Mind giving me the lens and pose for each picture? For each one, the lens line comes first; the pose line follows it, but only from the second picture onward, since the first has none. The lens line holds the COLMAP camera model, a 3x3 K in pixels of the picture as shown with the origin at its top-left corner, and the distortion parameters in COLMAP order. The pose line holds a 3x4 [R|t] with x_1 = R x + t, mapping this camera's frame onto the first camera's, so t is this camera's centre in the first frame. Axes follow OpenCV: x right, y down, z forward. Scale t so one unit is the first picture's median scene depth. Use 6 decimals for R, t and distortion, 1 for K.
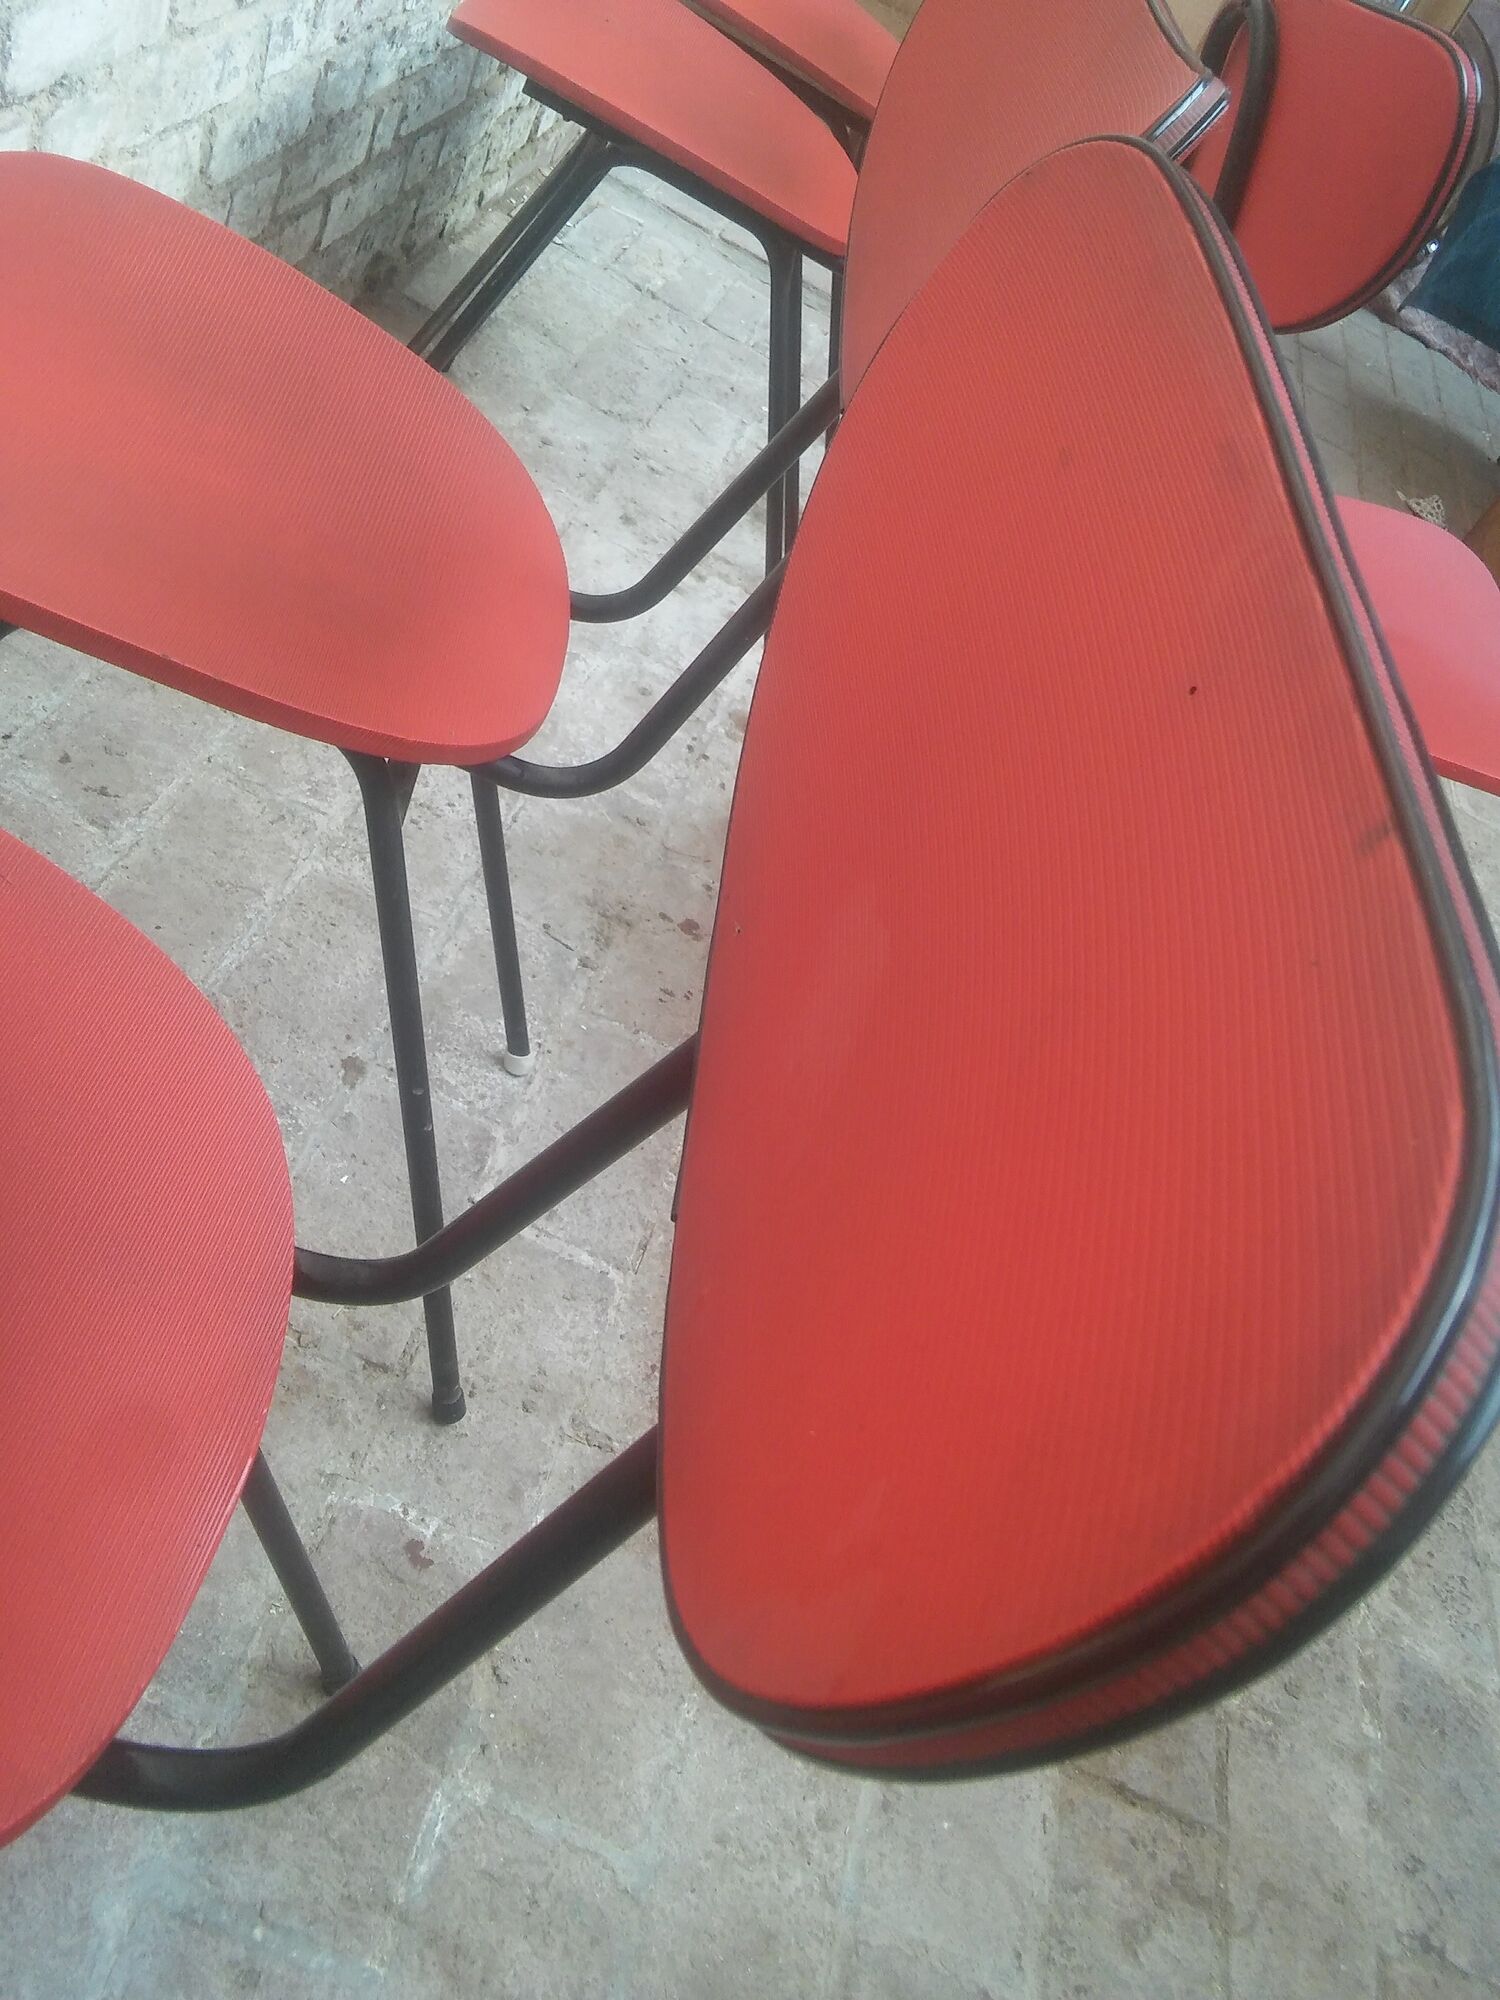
lens RADIAL K [[1772.9, 0, 755.4], [0, 1772.9, 1013.3], [0, 0, 1]] dist [0.082897, -0.153834]
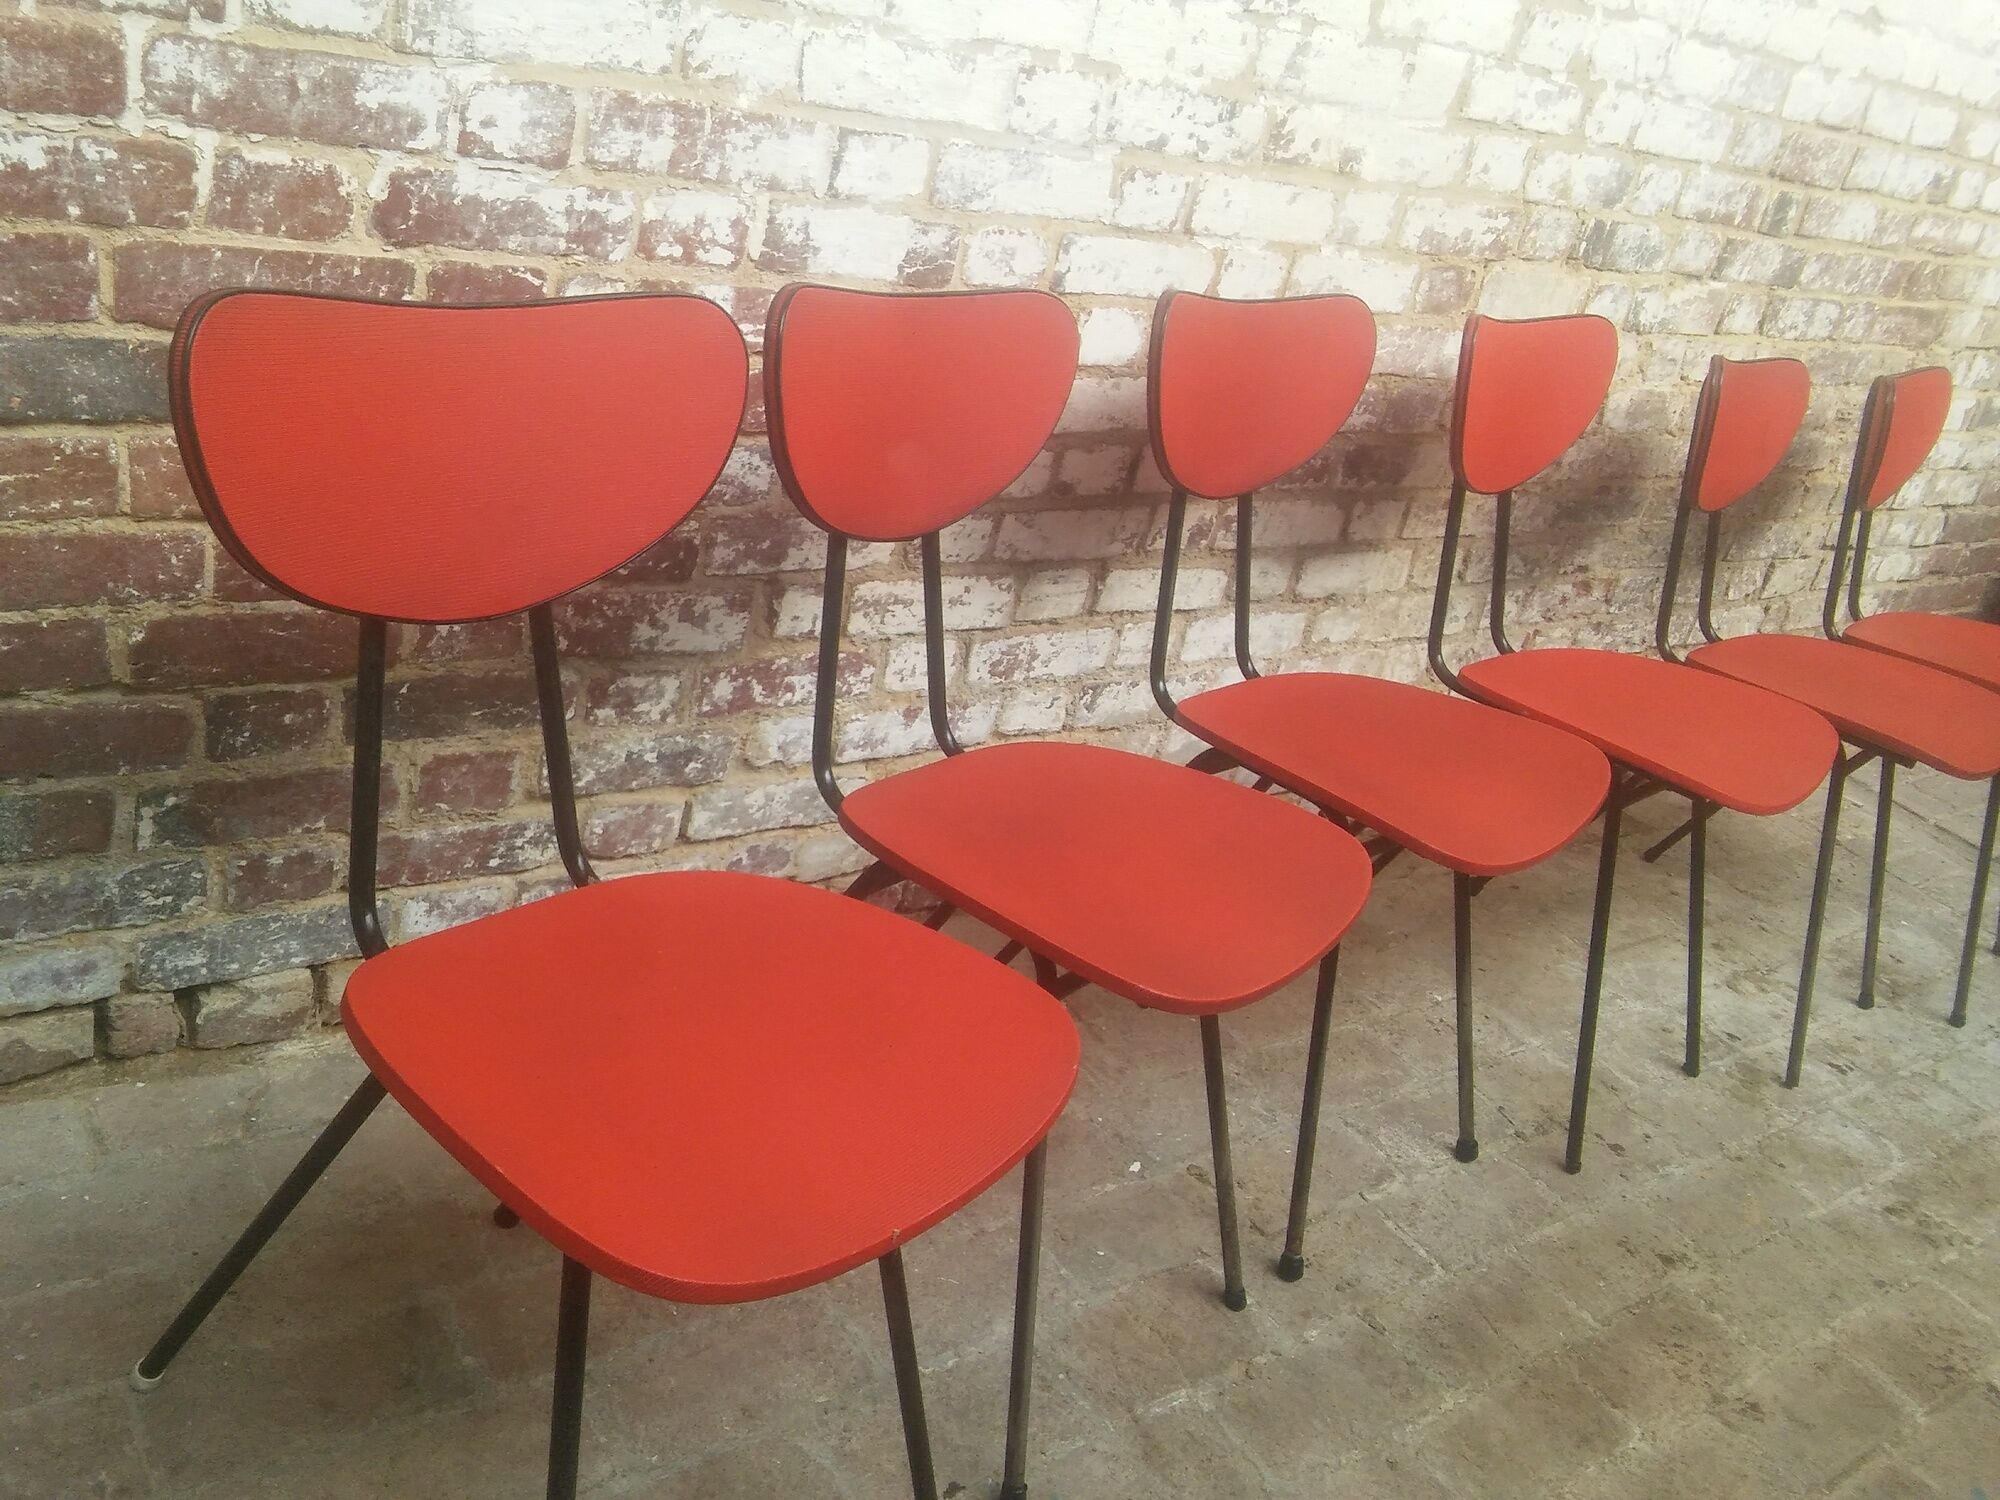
lens RADIAL K [[1772.9, 0, 984.6], [0, 1772.9, 758.5], [0, 0, 1]] dist [0.082897, -0.153834]
pose [[0.777903, 0.063253, -0.625192, 0.530614], [-0.364046, 0.856313, -0.366332, 0.467990], [0.512189, 0.512570, 0.689155, -0.430433]]
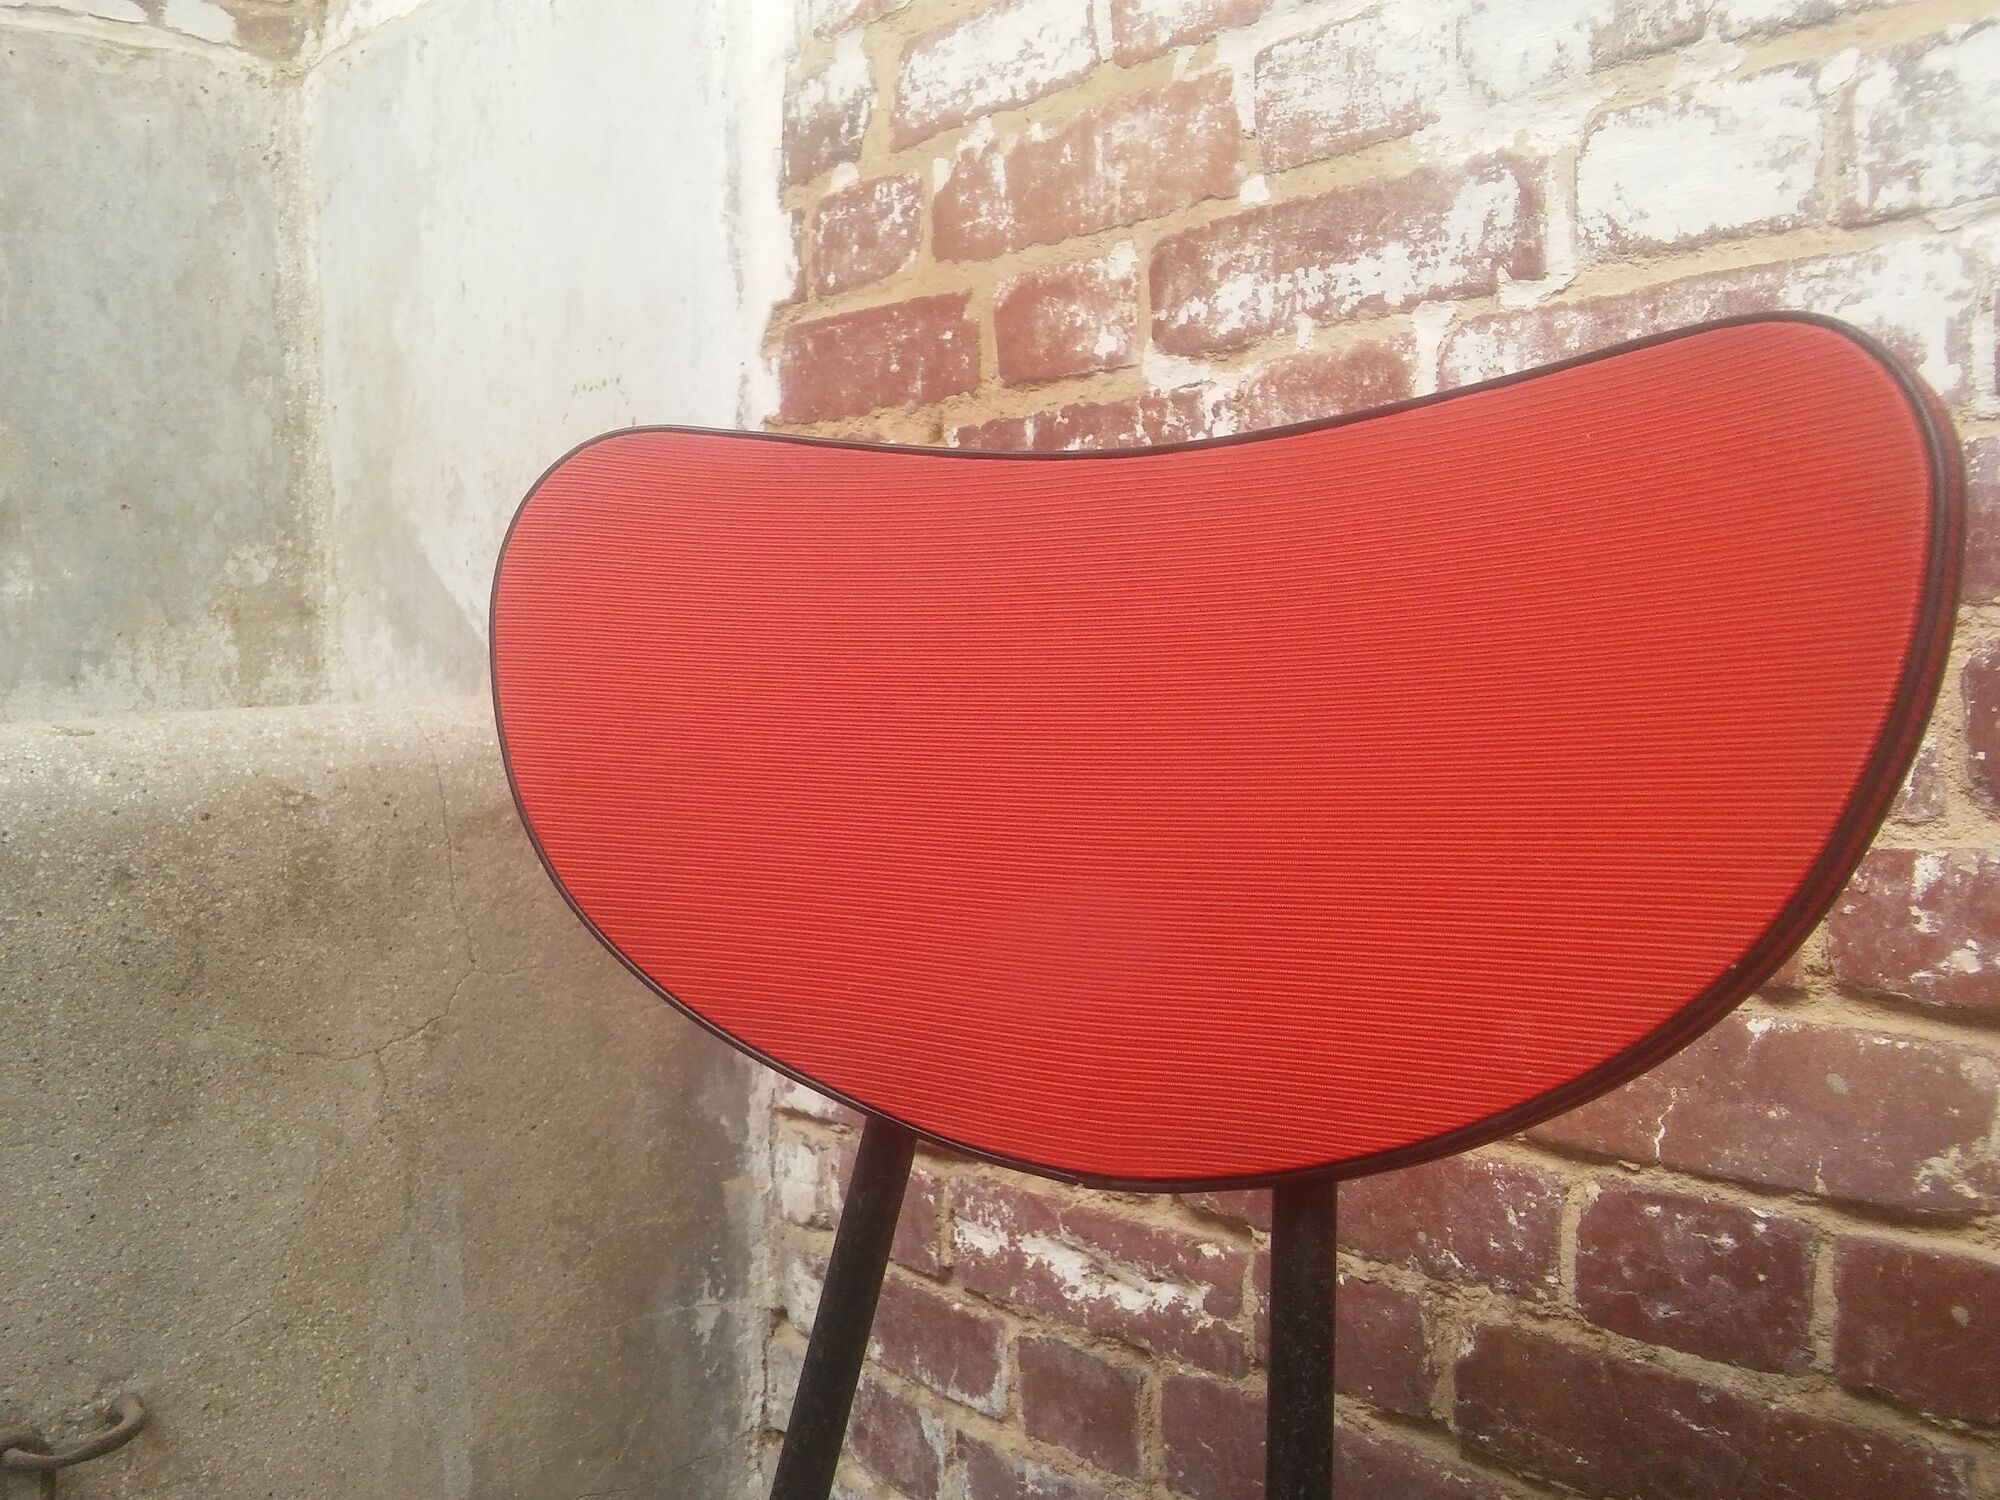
lens RADIAL K [[1772.9, 0, 1005.4], [0, 1772.9, 763.4], [0, 0, 1]] dist [0.082897, -0.153834]
pose [[-0.503821, -0.335369, -0.796048, 0.058372], [-0.715934, 0.677756, 0.167584, 0.037956], [0.483324, 0.654350, -0.581570, 0.211286]]
